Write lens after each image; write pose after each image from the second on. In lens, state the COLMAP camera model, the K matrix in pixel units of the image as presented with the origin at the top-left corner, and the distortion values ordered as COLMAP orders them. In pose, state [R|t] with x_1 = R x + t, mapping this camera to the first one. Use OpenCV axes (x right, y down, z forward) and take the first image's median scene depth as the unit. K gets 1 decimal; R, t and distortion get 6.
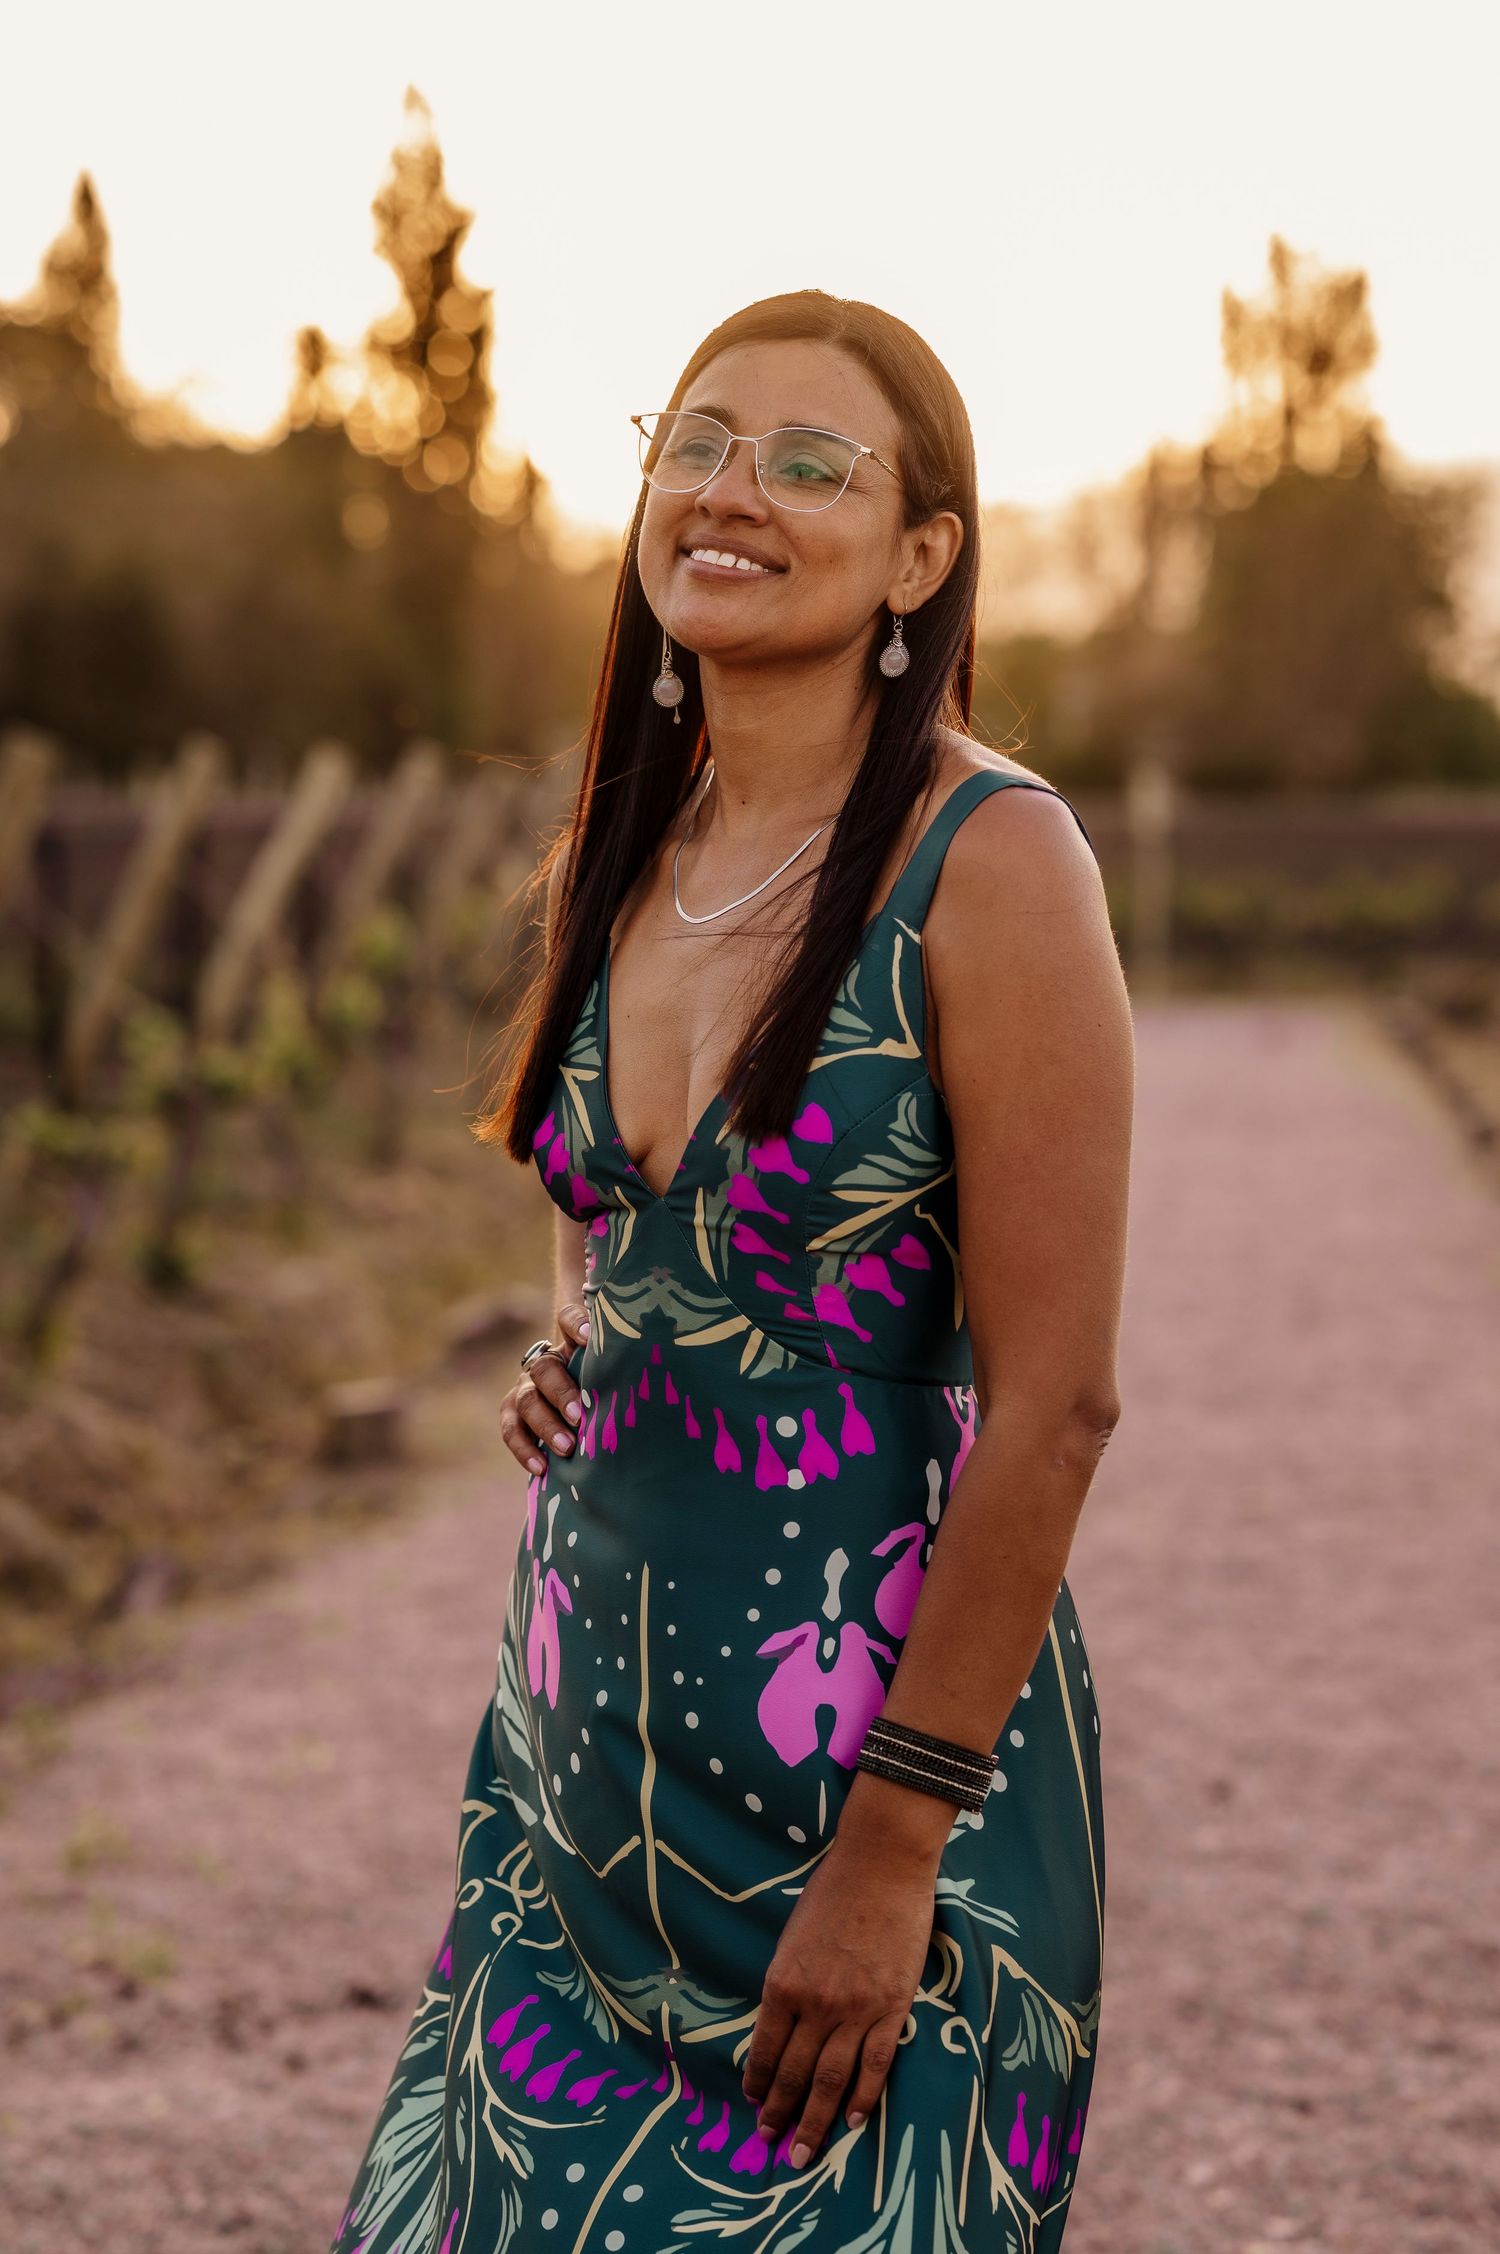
lens RADIAL K [[6159.4, 0, 747.1], [0, 6159.4, 1136.1], [0, 0, 1]] dist [-0.062106, 0.000000]
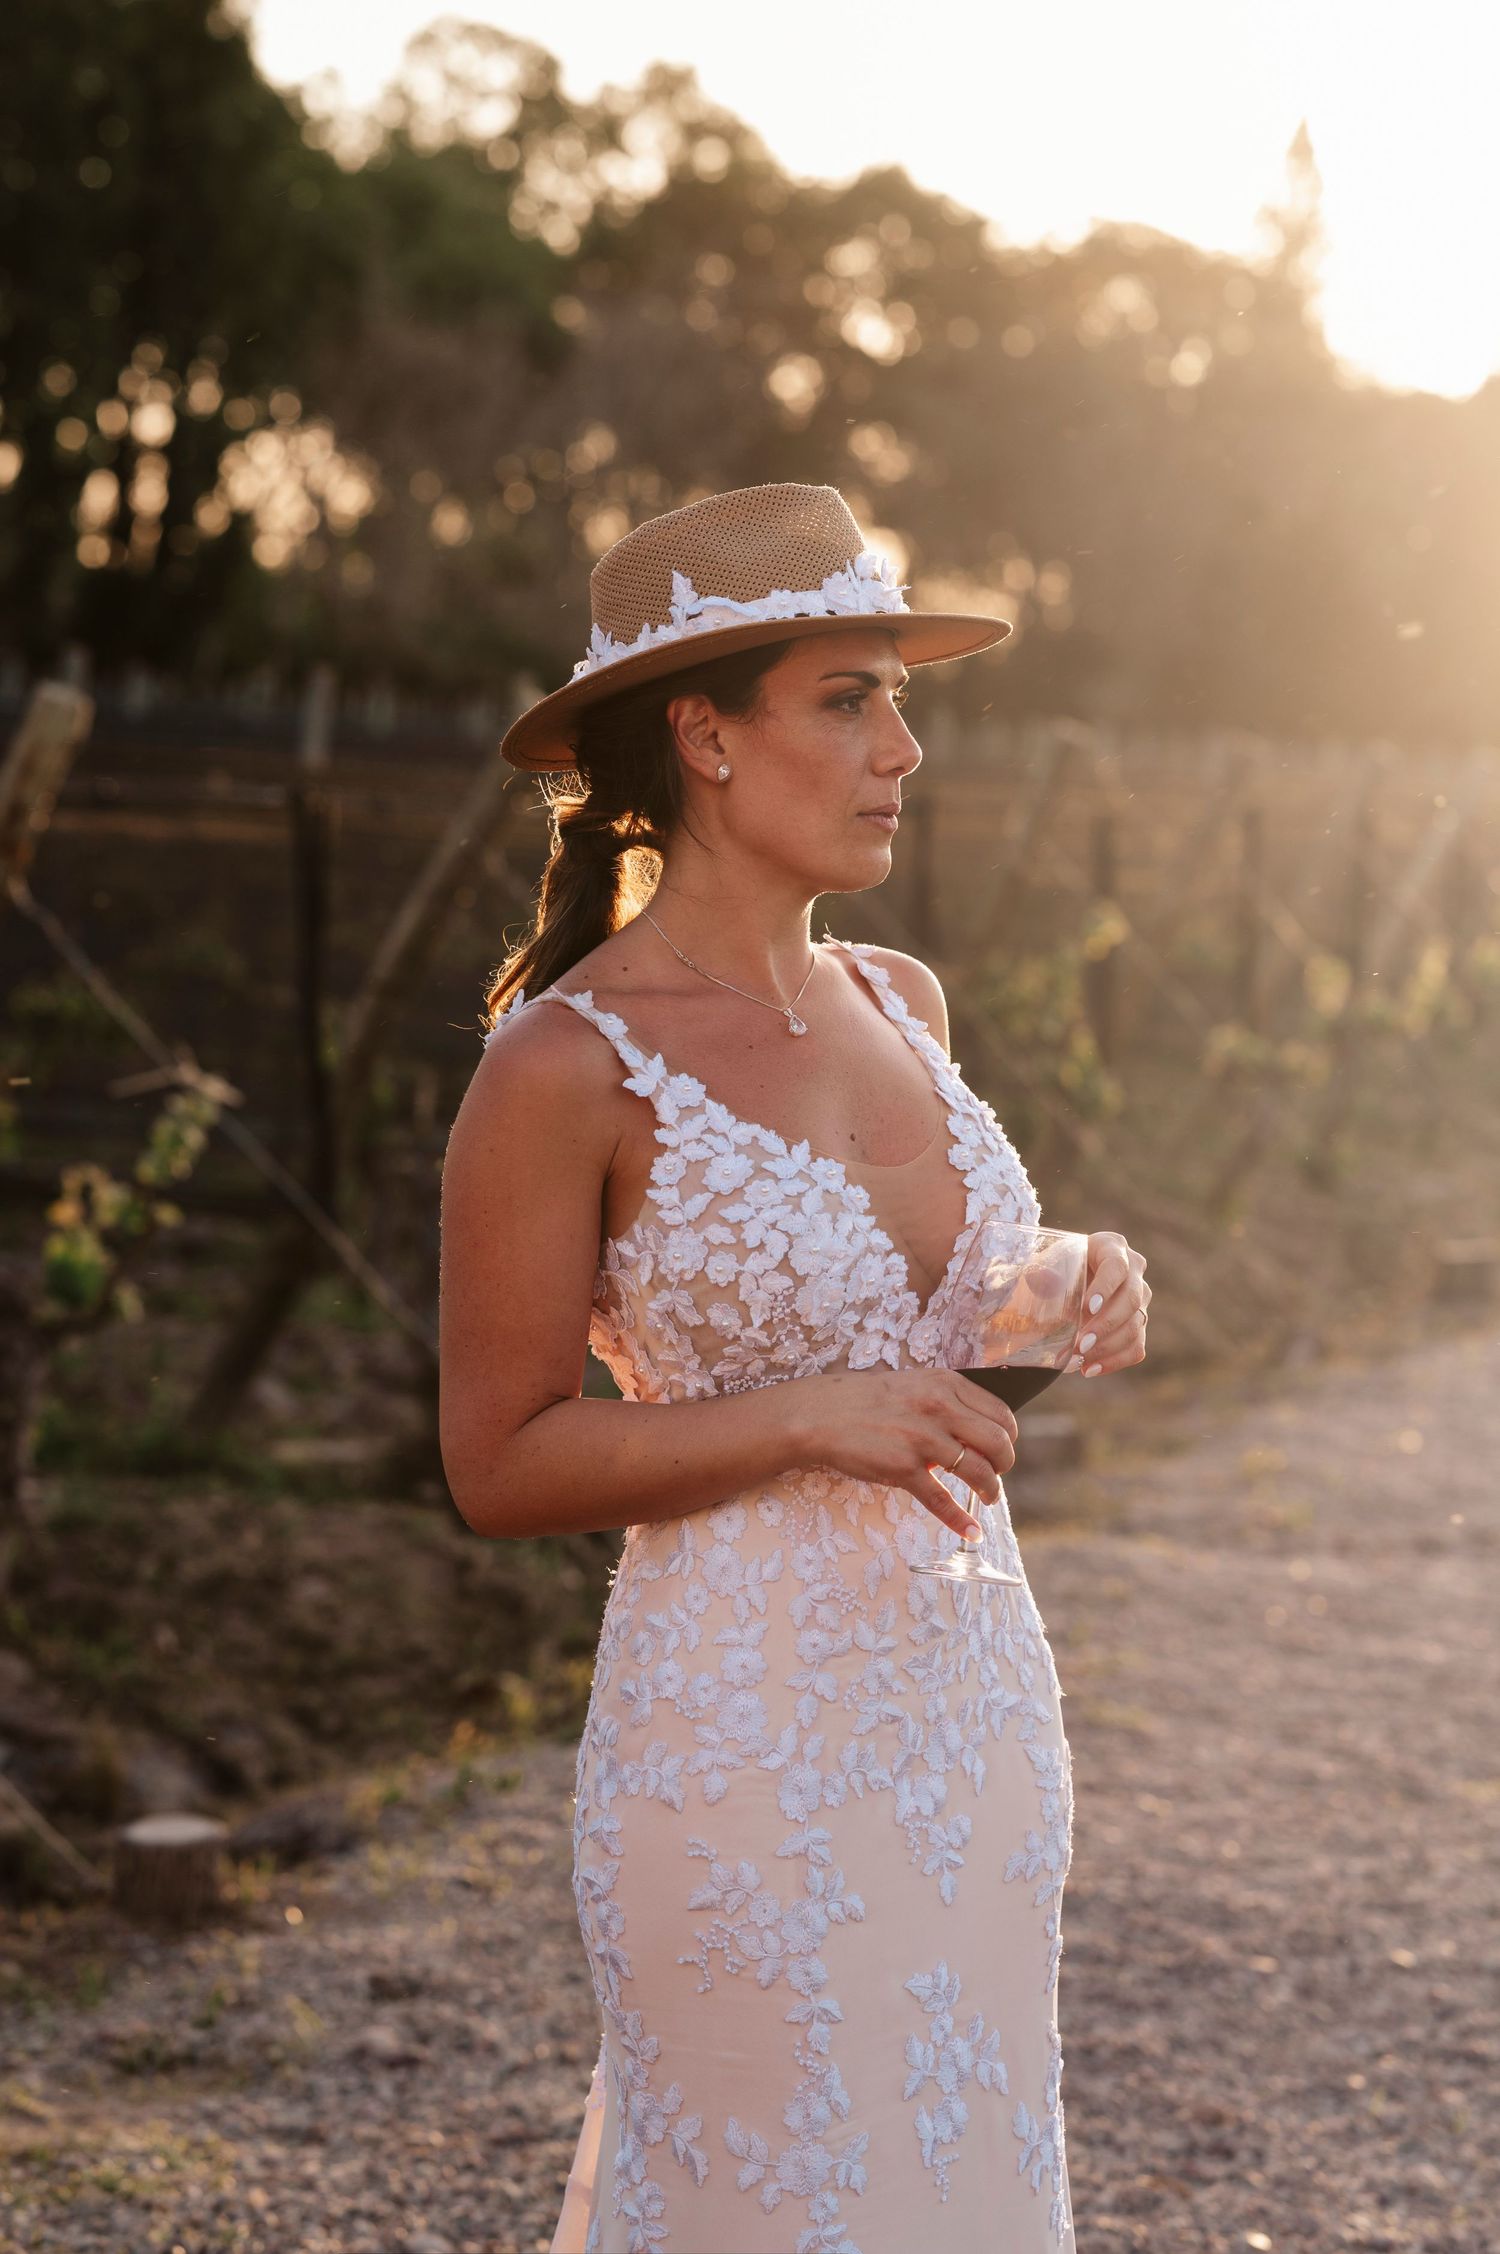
lens RADIAL K [[6159.4, 0, 742.2], [0, 6159.4, 1132.1], [0, 0, 1]] dist [-0.062106, 0.000000]
pose [[0.980307, 0.066451, -0.185963, 0.028606], [-0.065454, 0.997789, 0.011500, 0.010313], [0.186316, 0.000898, 0.982489, -0.323772]]
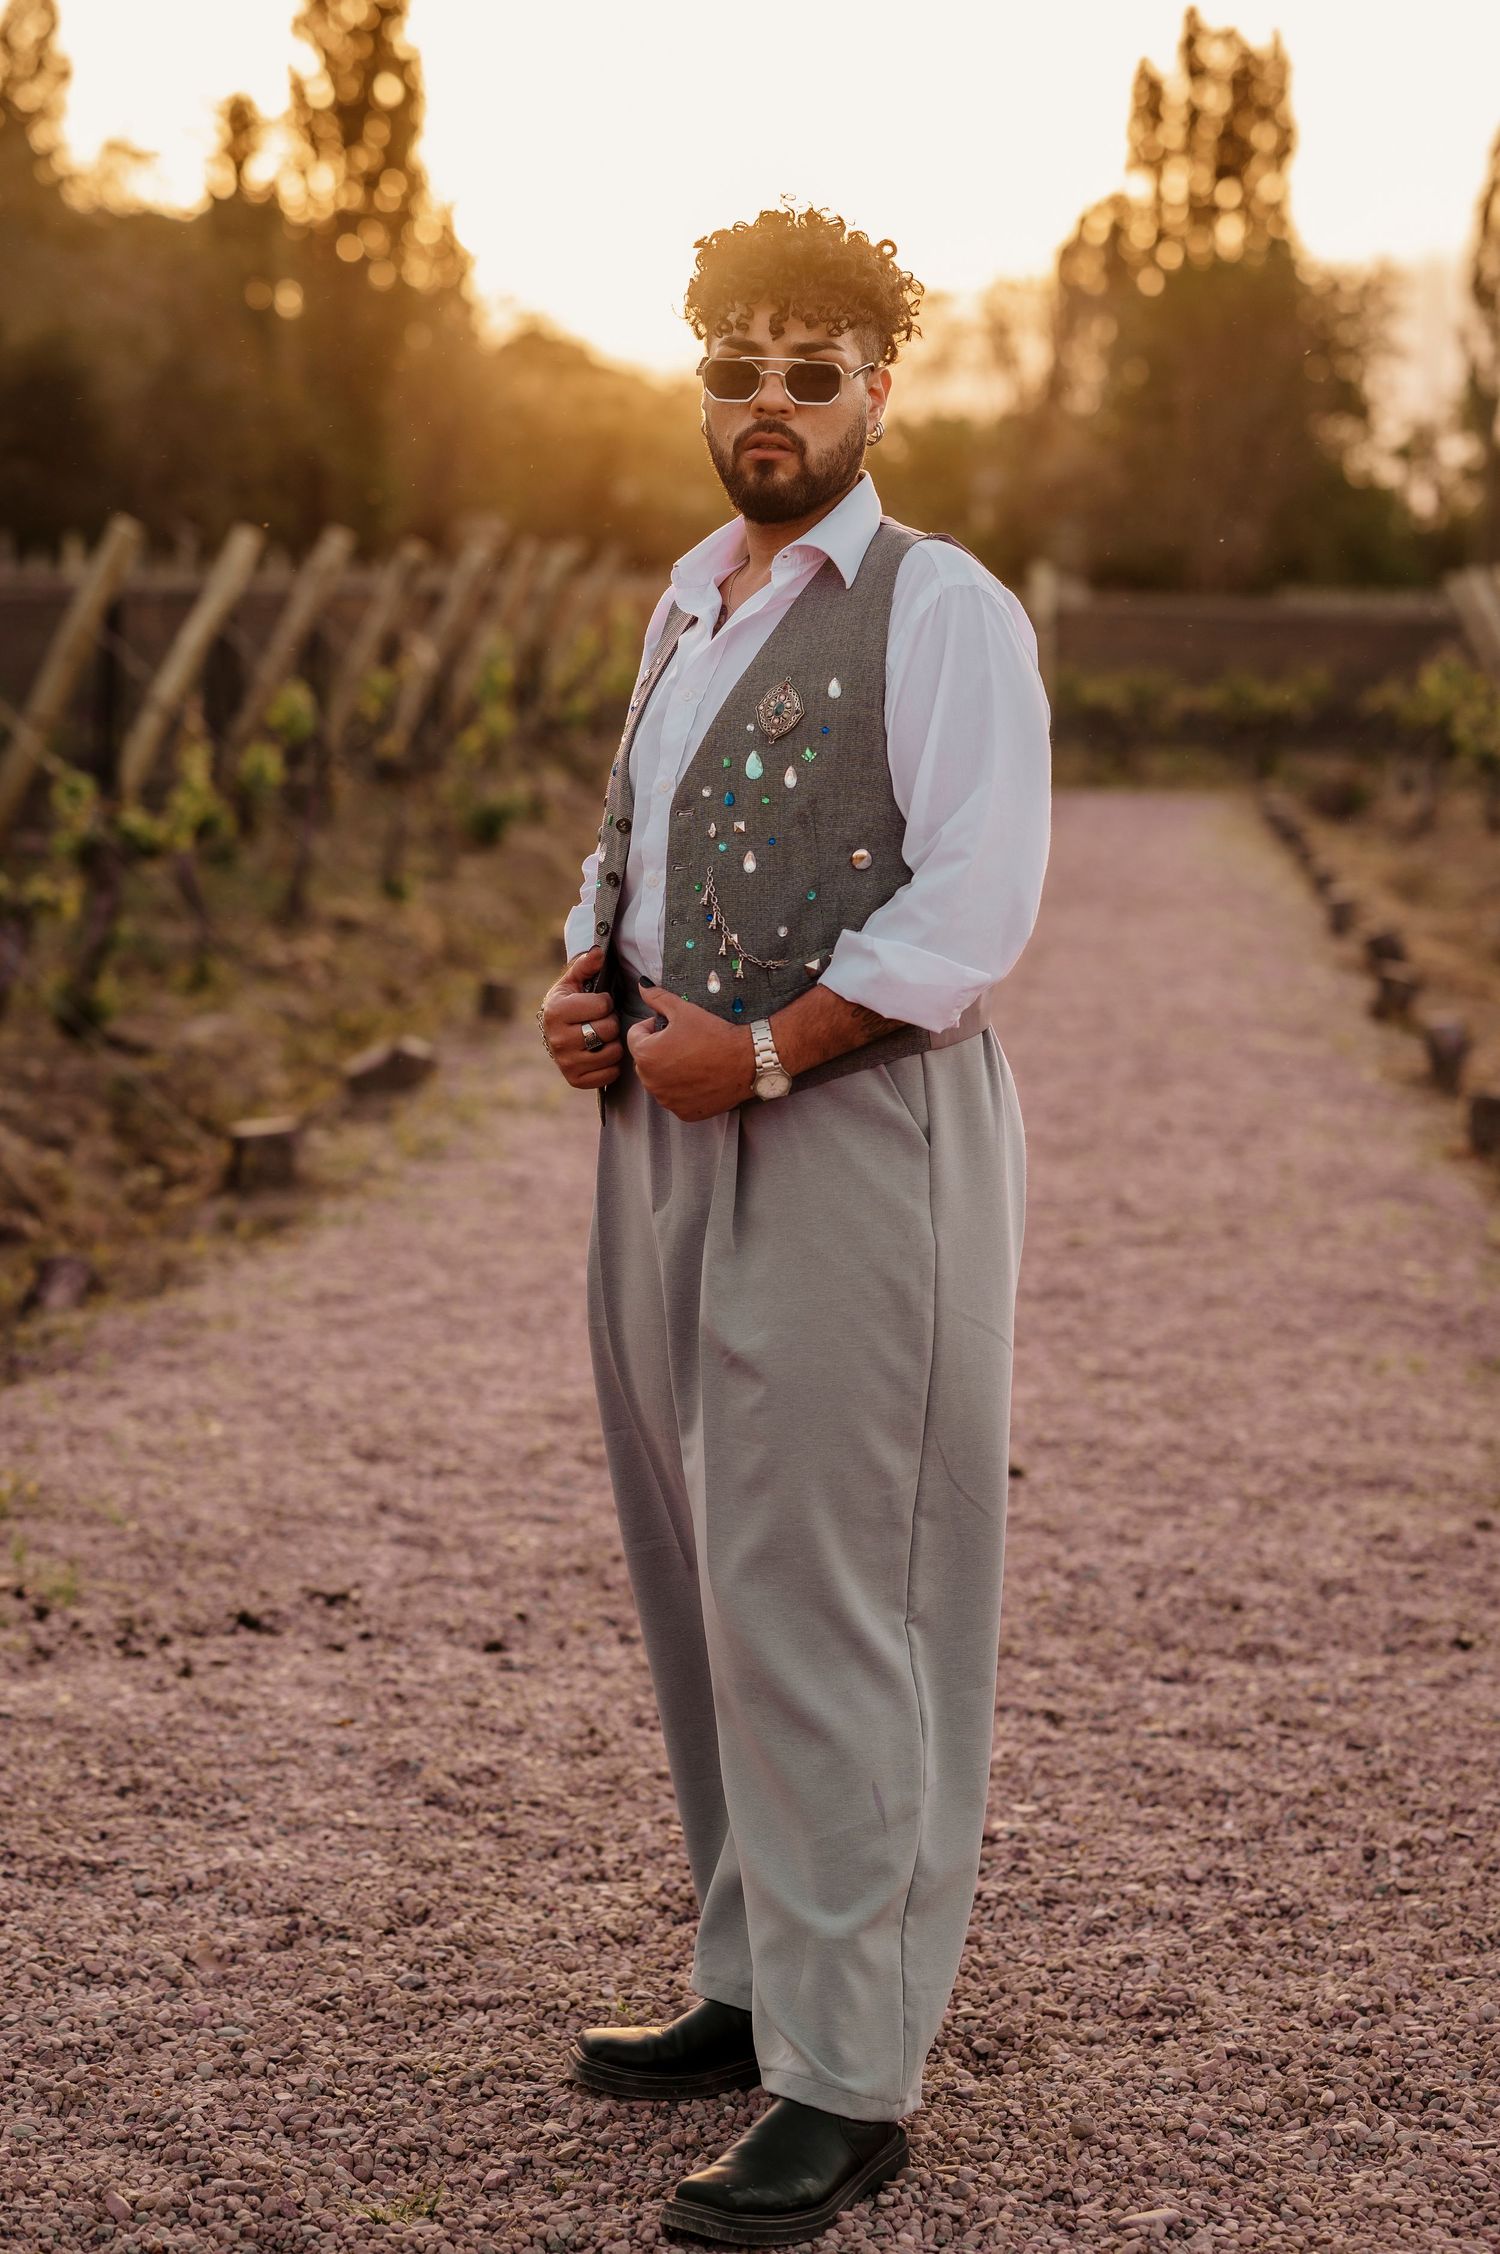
lens RADIAL K [[6159.4, 0, 744.6], [0, 6159.4, 1110.7], [0, 0, 1]] dist [-0.062106, 0.000000]
pose [[0.999687, 0.020667, 0.014079, 0.005756], [-0.021094, 0.999301, 0.030860, 0.003733], [-0.013431, -0.031148, 0.999425, -0.068096]]
